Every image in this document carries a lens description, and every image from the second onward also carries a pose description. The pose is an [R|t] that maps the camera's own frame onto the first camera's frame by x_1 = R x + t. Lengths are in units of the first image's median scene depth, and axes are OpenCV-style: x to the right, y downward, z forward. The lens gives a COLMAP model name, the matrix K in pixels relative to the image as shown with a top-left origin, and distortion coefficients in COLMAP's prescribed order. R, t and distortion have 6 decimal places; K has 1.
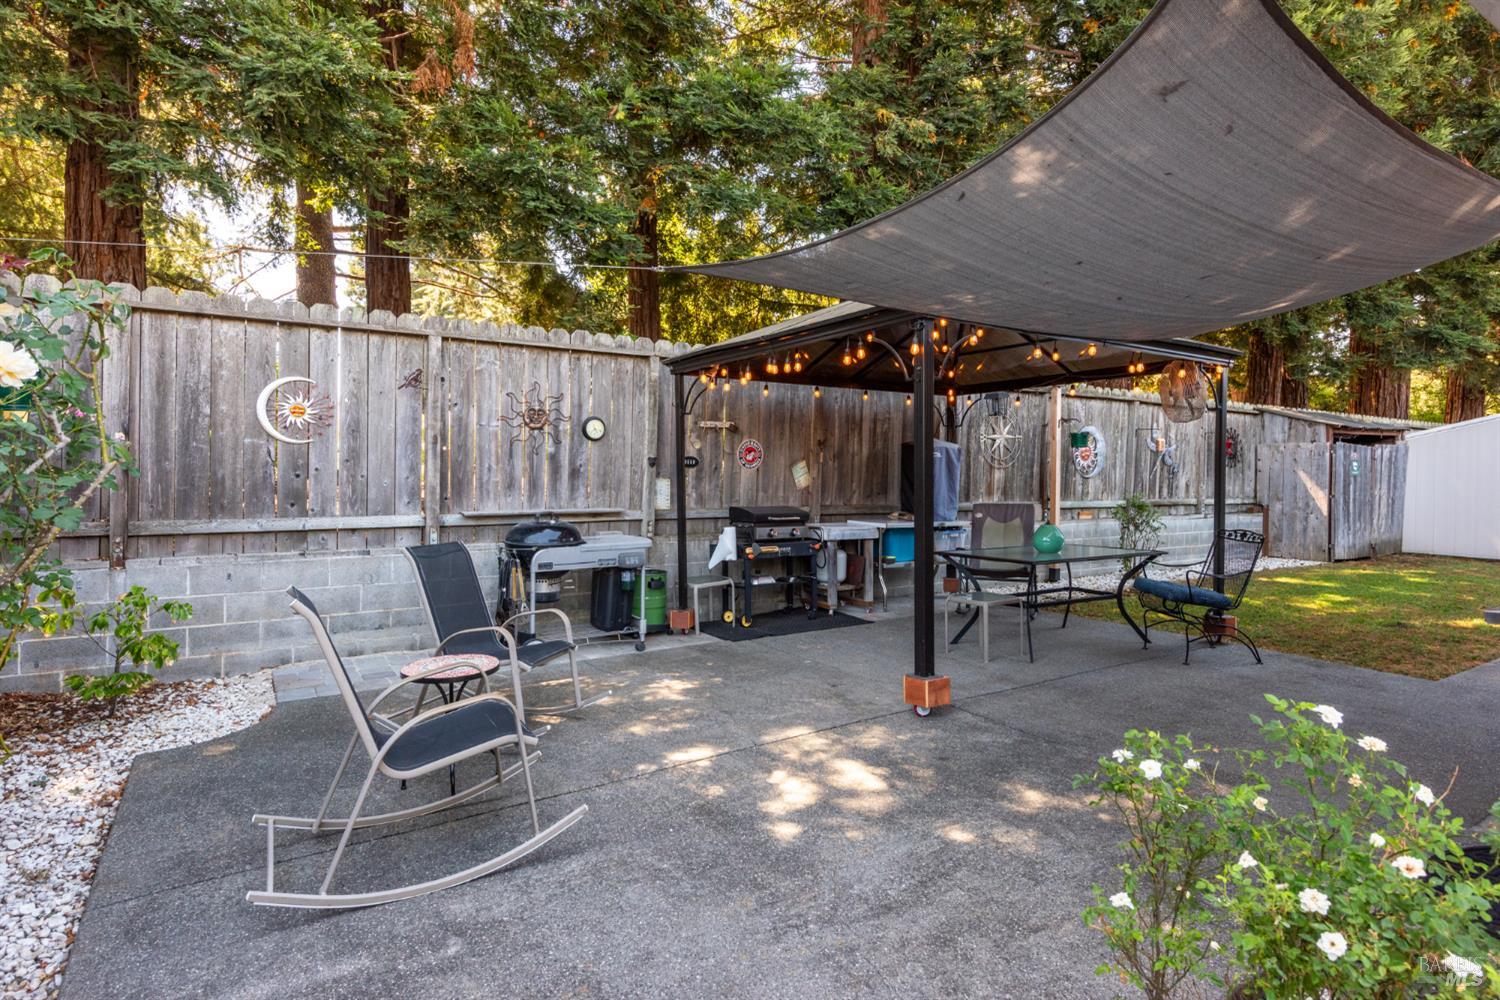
lens RADIAL K [[769.3, 0, 746.0], [0, 769.3, 479.7], [0, 0, 1]] dist [-0.000539, -0.000866]
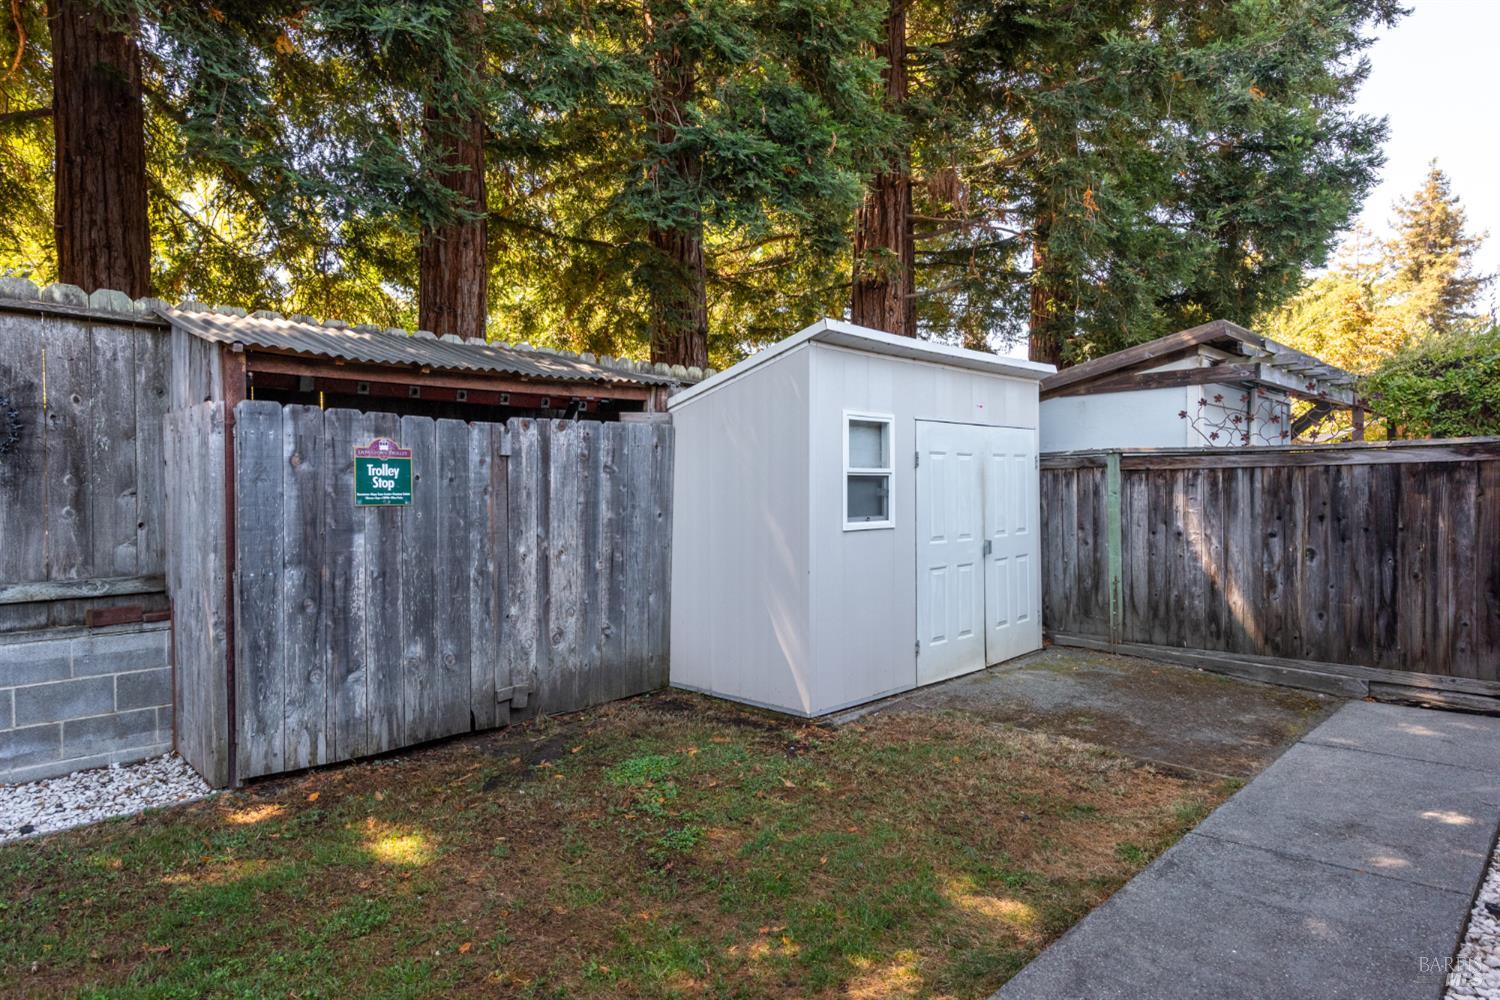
lens RADIAL K [[870.9, 0, 749.7], [0, 870.9, 502.0], [0, 0, 1]] dist [0.016276, -0.008716]
pose [[0.969758, -0.018610, 0.243357, 0.863313], [0.017303, 0.999822, 0.007506, -0.007269], [-0.243453, -0.003068, 0.969908, 0.597580]]
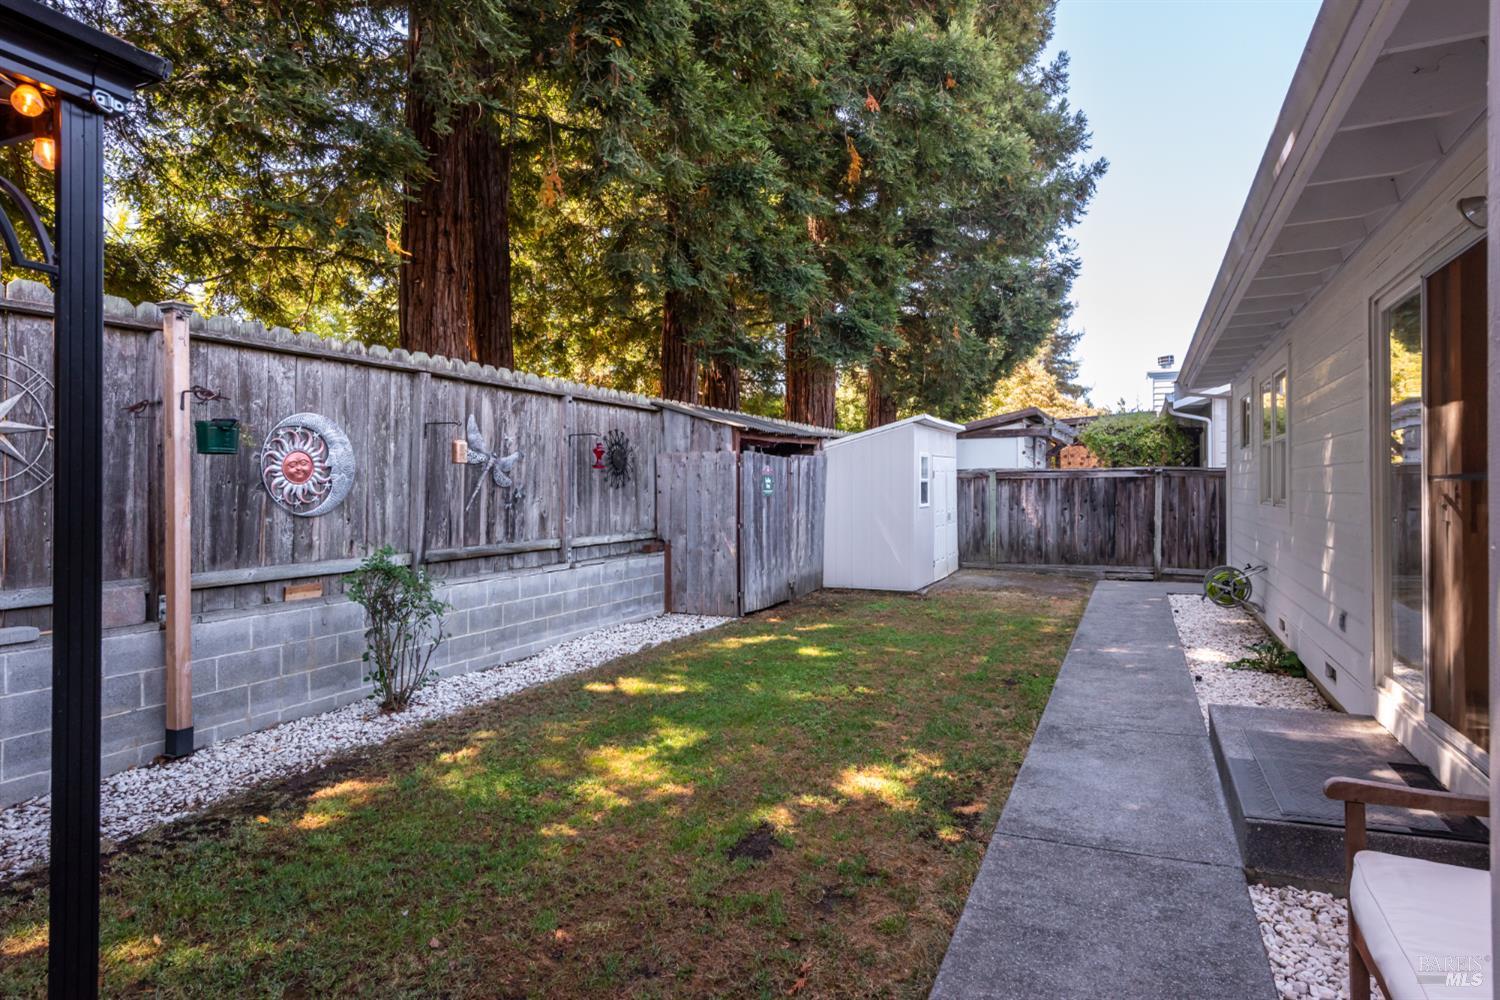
lens RADIAL K [[837.8, 0, 747.4], [0, 837.8, 488.6], [0, 0, 1]] dist [0.014040, -0.000093]
pose [[0.834549, -0.015806, 0.550707, 0.329285], [0.018990, 0.999820, -0.000081, -0.013163], [-0.550606, 0.010525, 0.834699, 0.332777]]
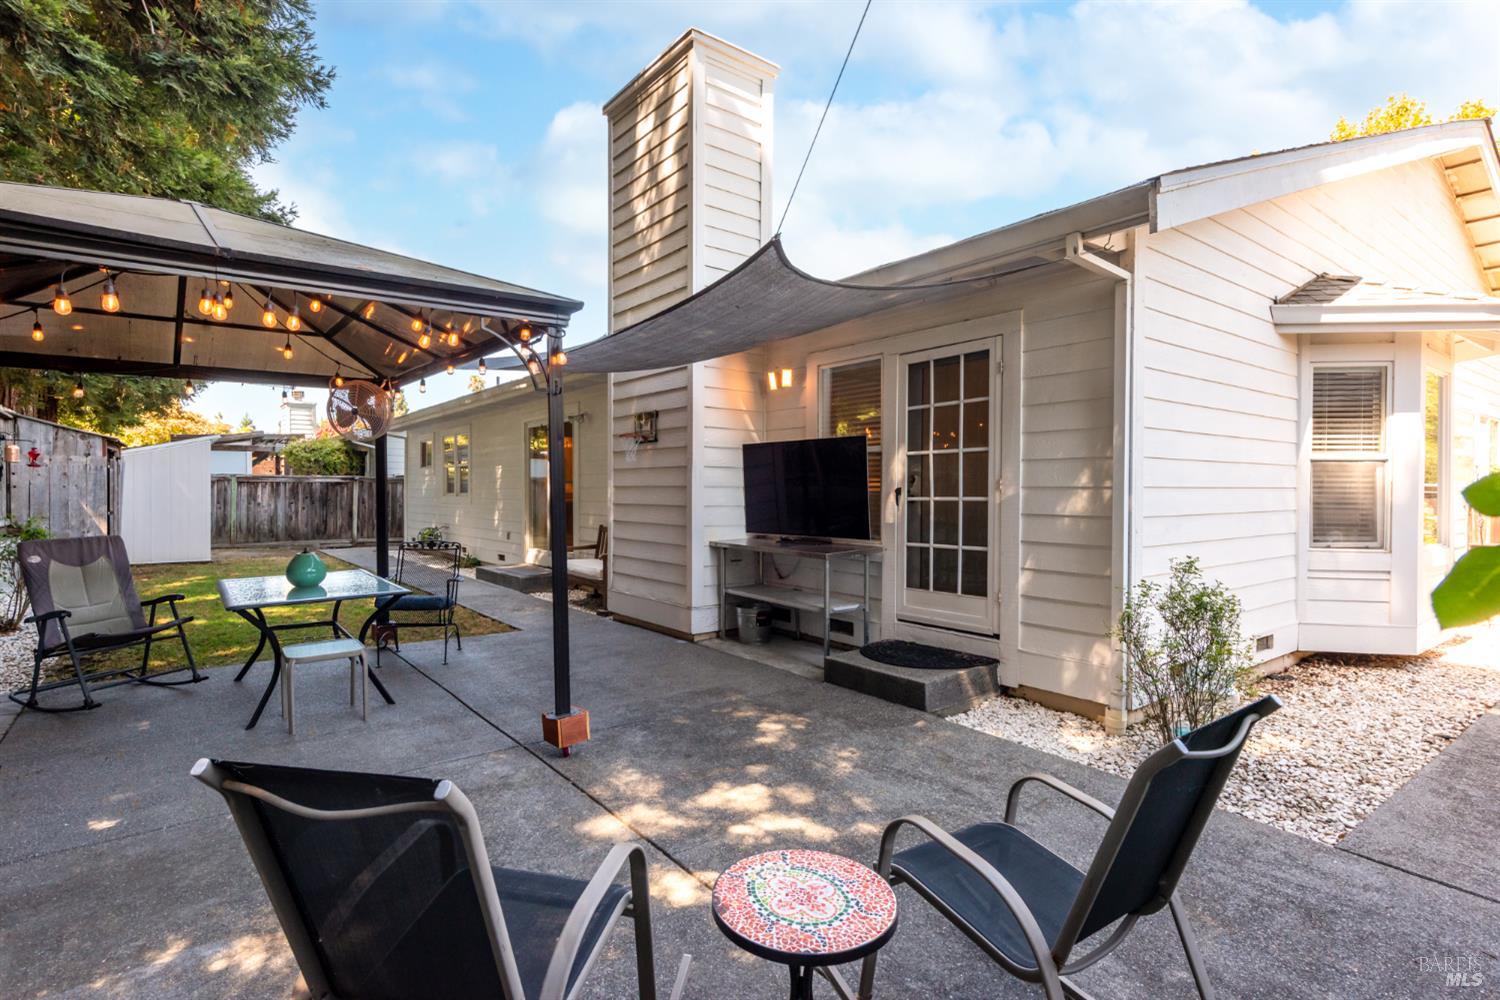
lens RADIAL K [[741.8, 0, 745.6], [0, 741.8, 499.7], [0, 0, 1]] dist [0.008447, -0.002570]
pose [[-0.108420, -0.020417, 0.993895, -0.241102], [0.005340, 0.999763, 0.021120, -0.010392], [-0.994091, 0.007597, -0.108285, 0.309564]]
